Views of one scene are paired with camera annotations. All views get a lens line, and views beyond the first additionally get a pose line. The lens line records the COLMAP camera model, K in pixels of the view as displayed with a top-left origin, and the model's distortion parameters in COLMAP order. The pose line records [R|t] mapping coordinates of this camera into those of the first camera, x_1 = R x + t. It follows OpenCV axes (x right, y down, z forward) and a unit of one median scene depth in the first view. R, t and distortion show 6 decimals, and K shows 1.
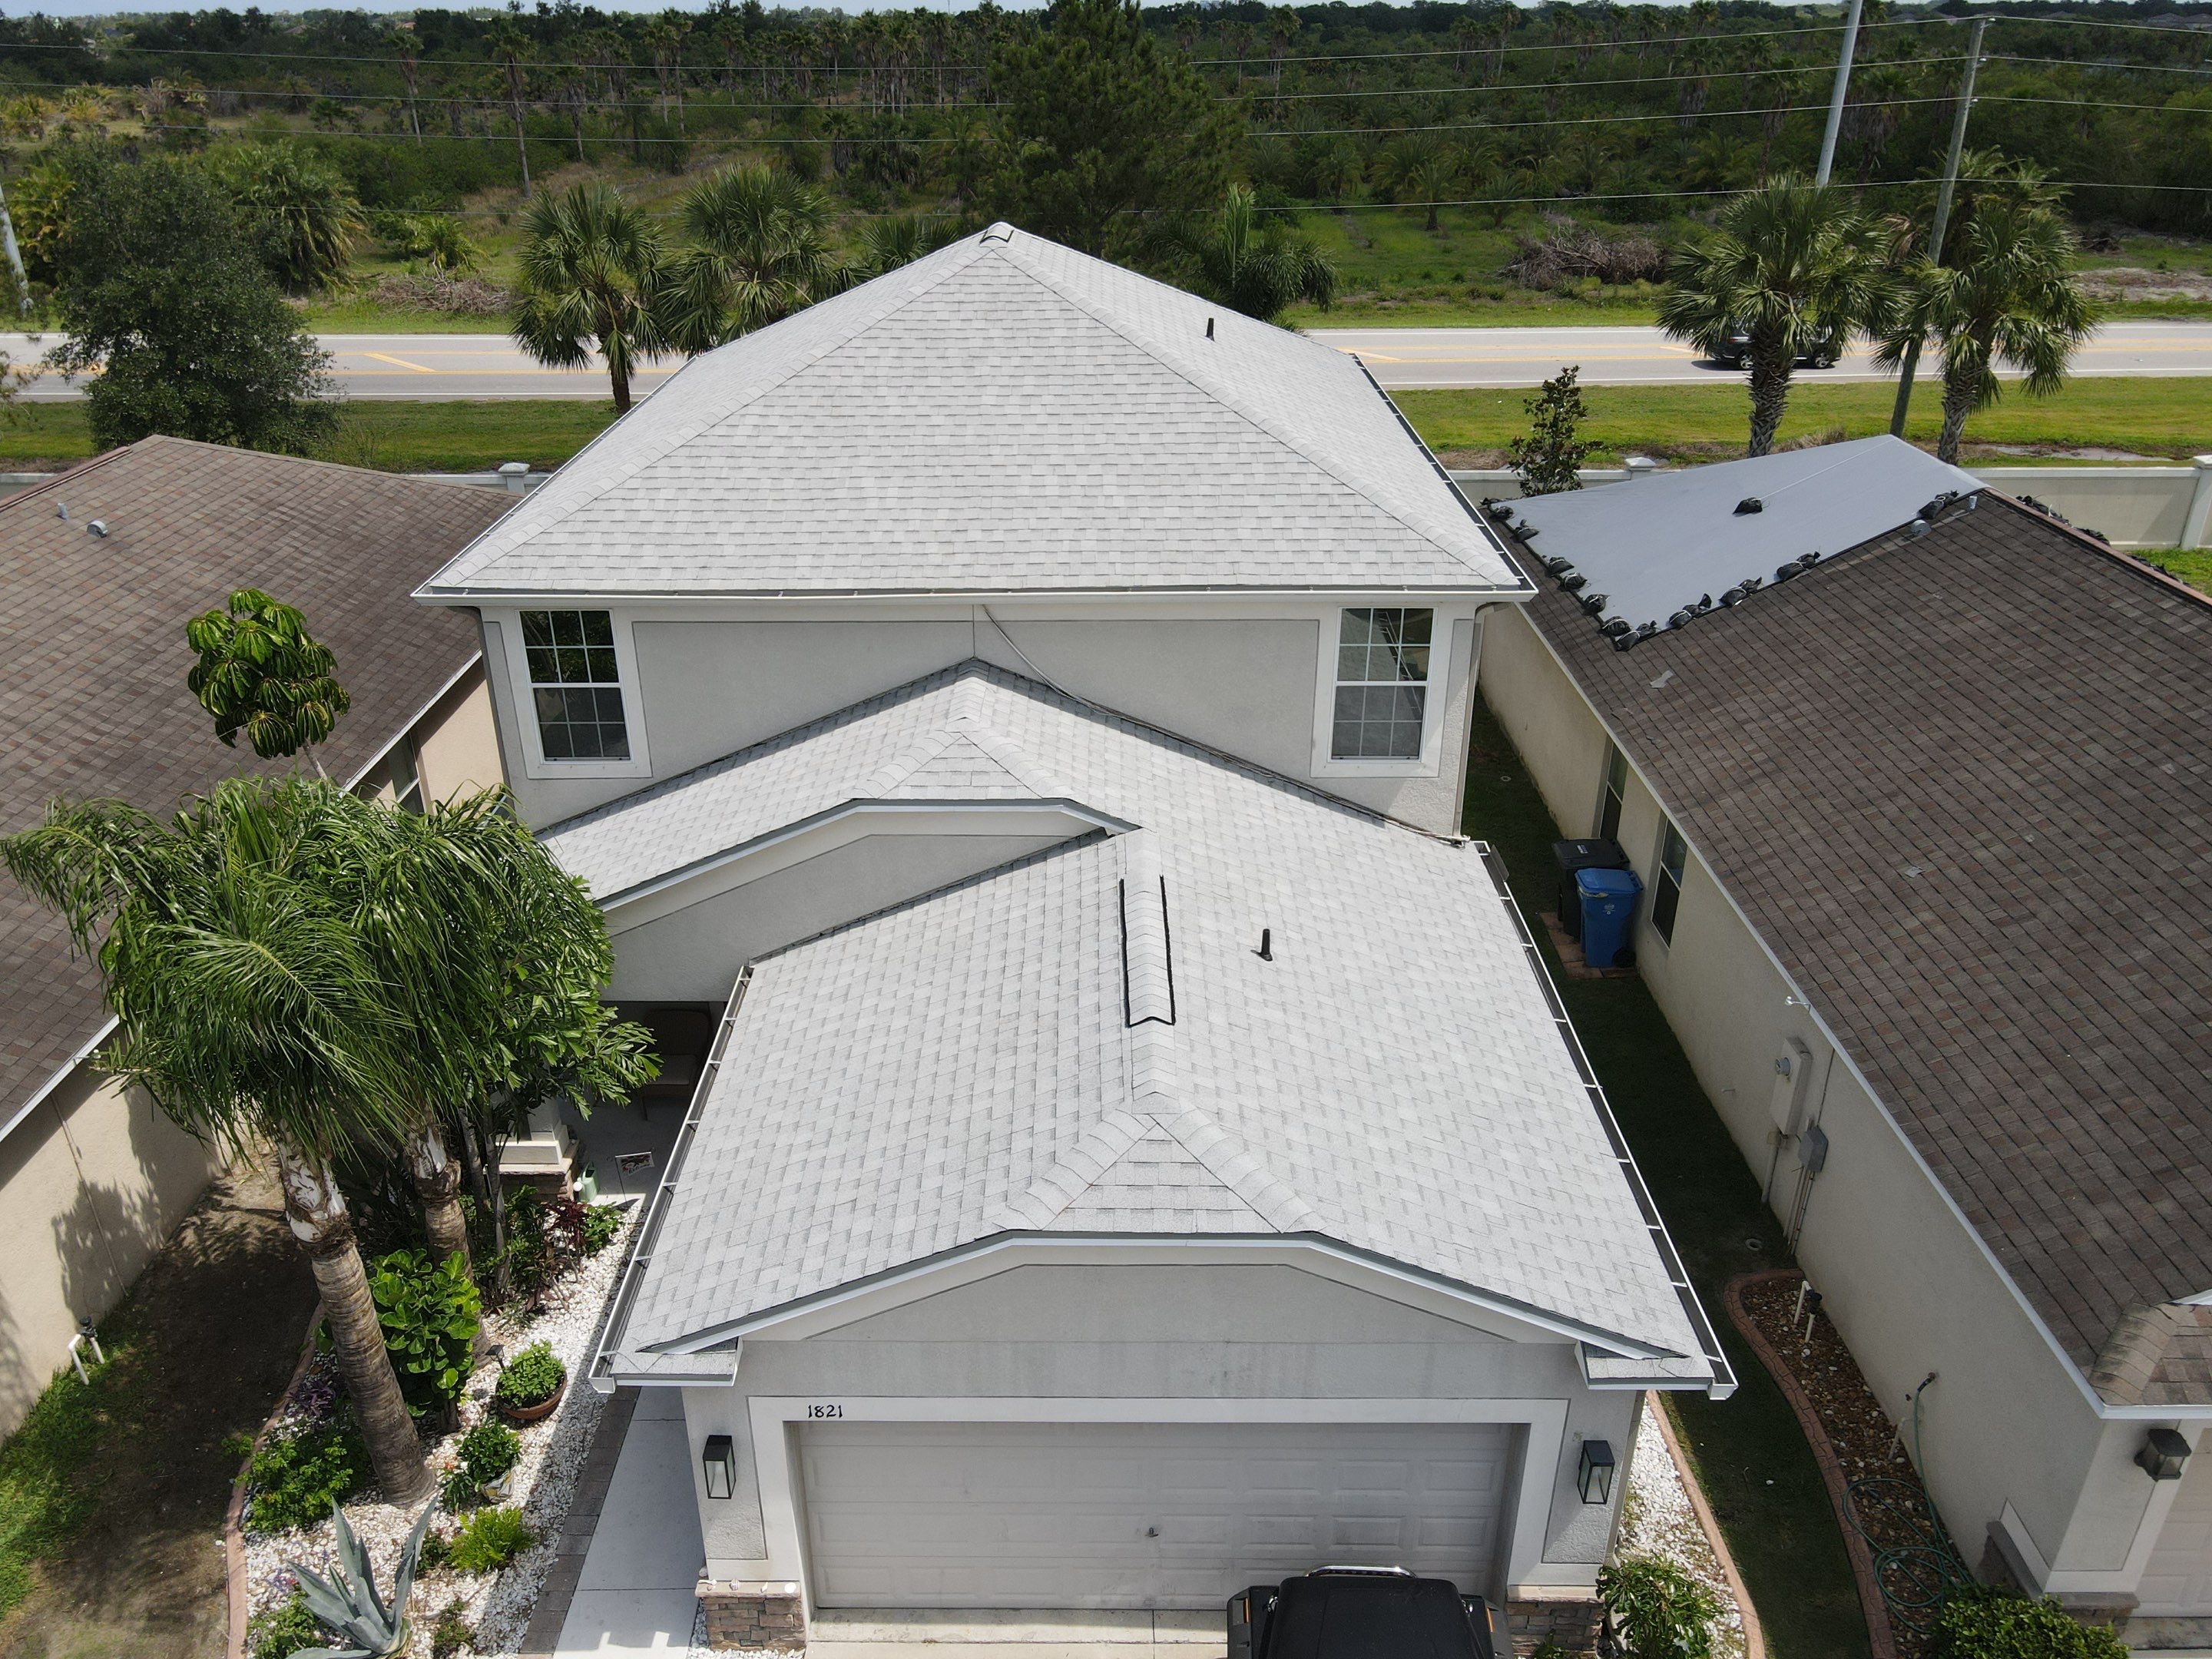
lens RADIAL K [[1625.9, 0, 1087.2], [0, 1625.9, 807.9], [0, 0, 1]] dist [-0.002318, 0.029169]
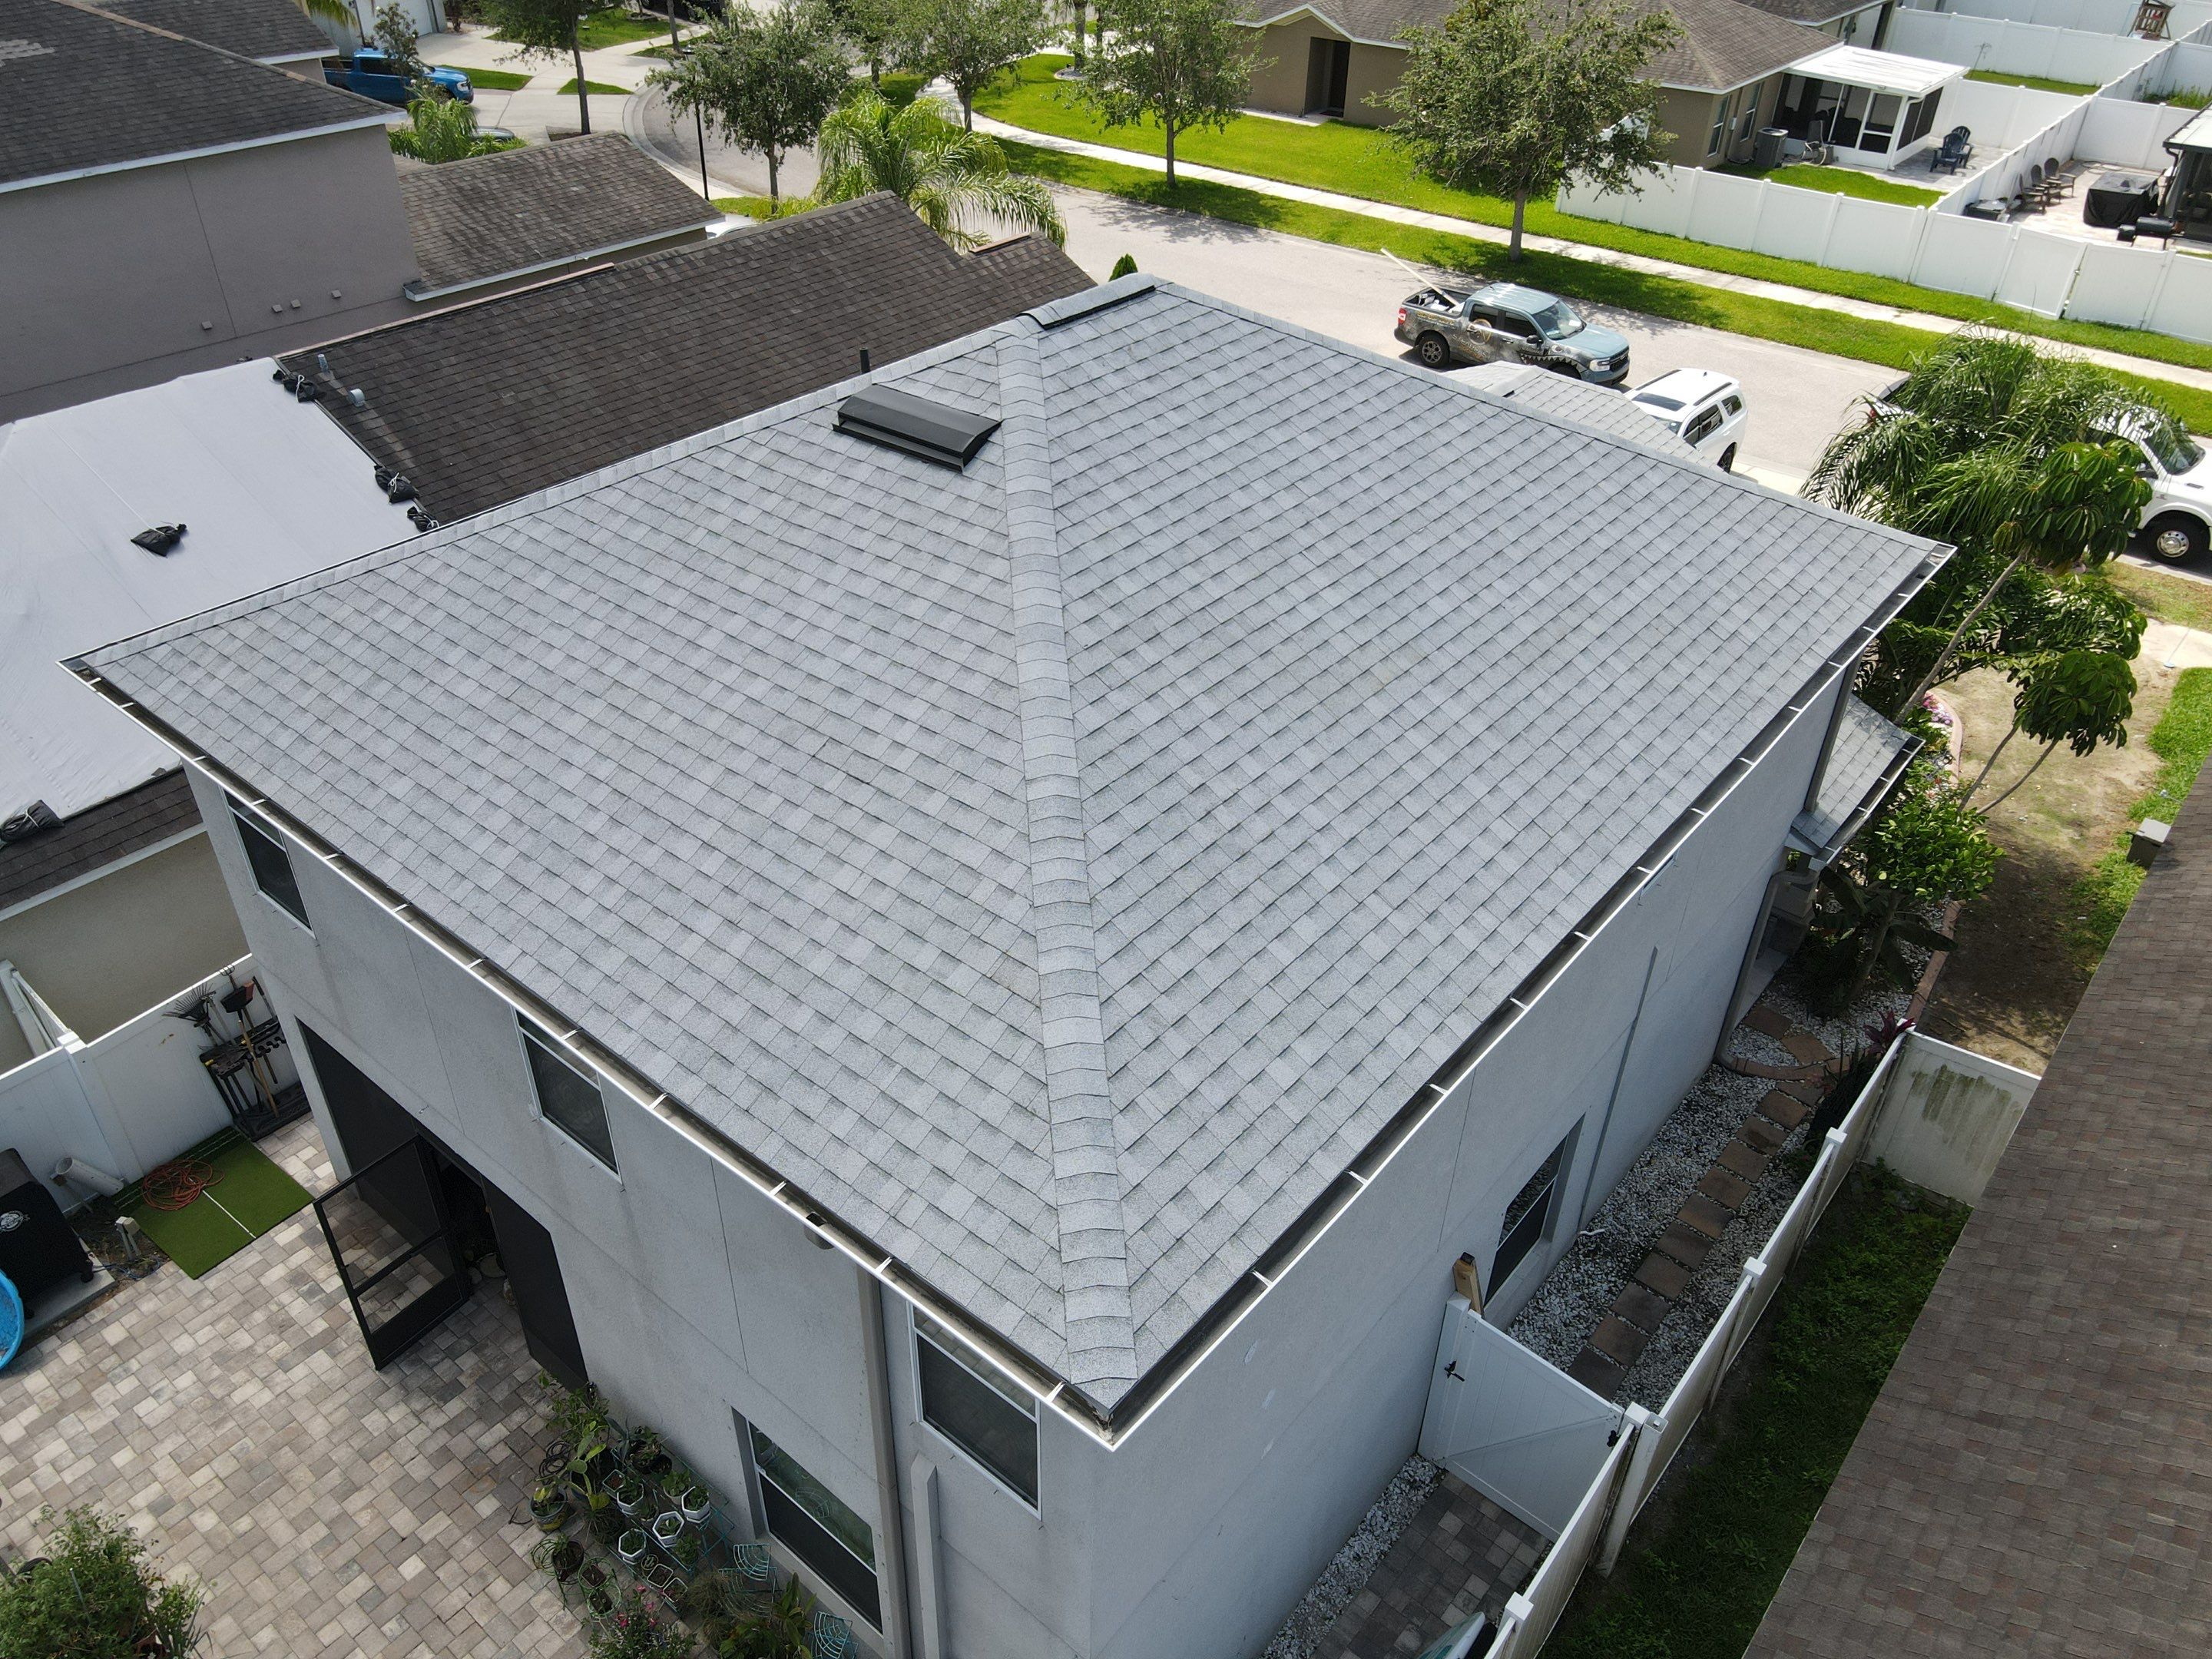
lens RADIAL K [[1625.9, 0, 1067.4], [0, 1625.9, 817.7], [0, 0, 1]] dist [-0.002318, 0.029169]
pose [[-0.766015, -0.369778, 0.525819, -0.560105], [0.278157, 0.546769, 0.789730, -0.914737], [-0.579526, 0.751205, -0.315977, 1.669708]]
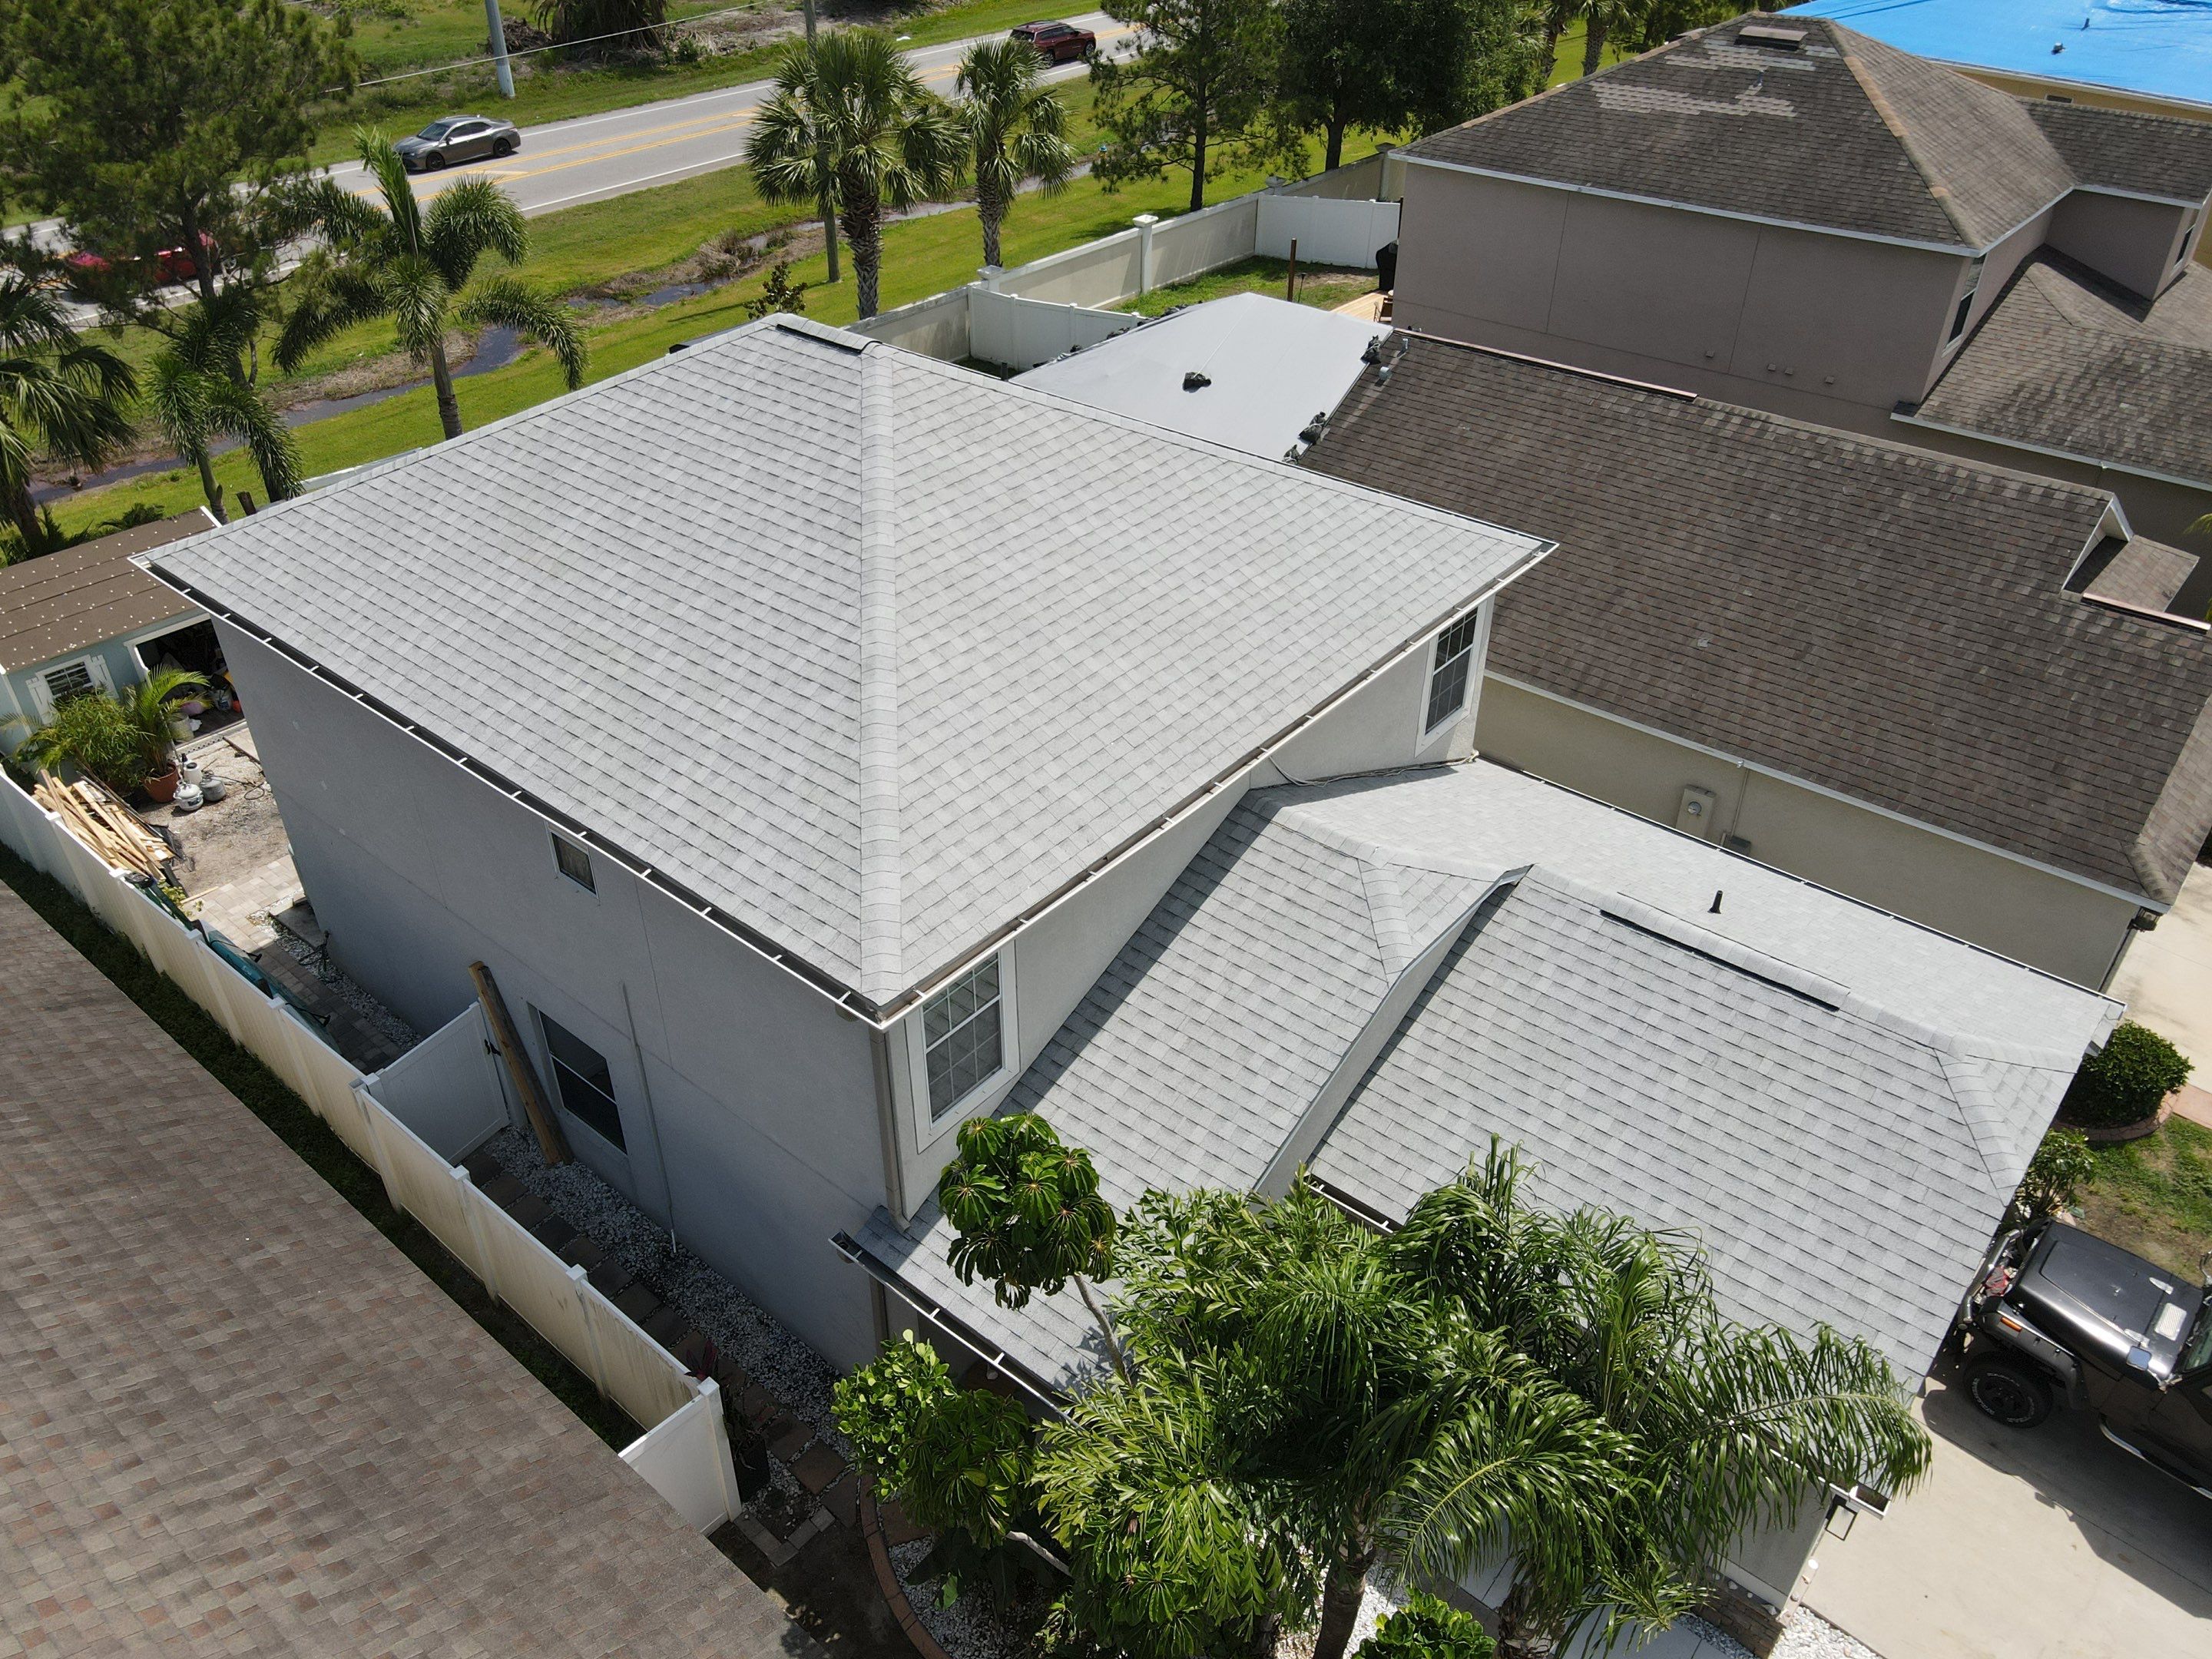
lens RADIAL K [[1625.9, 0, 1074.1], [0, 1625.9, 800.5], [0, 0, 1]] dist [-0.002318, 0.029169]
pose [[0.642214, -0.428826, 0.635350, -0.776292], [0.336605, 0.902447, 0.268860, -0.391317], [-0.688664, 0.041196, 0.723910, 0.361412]]
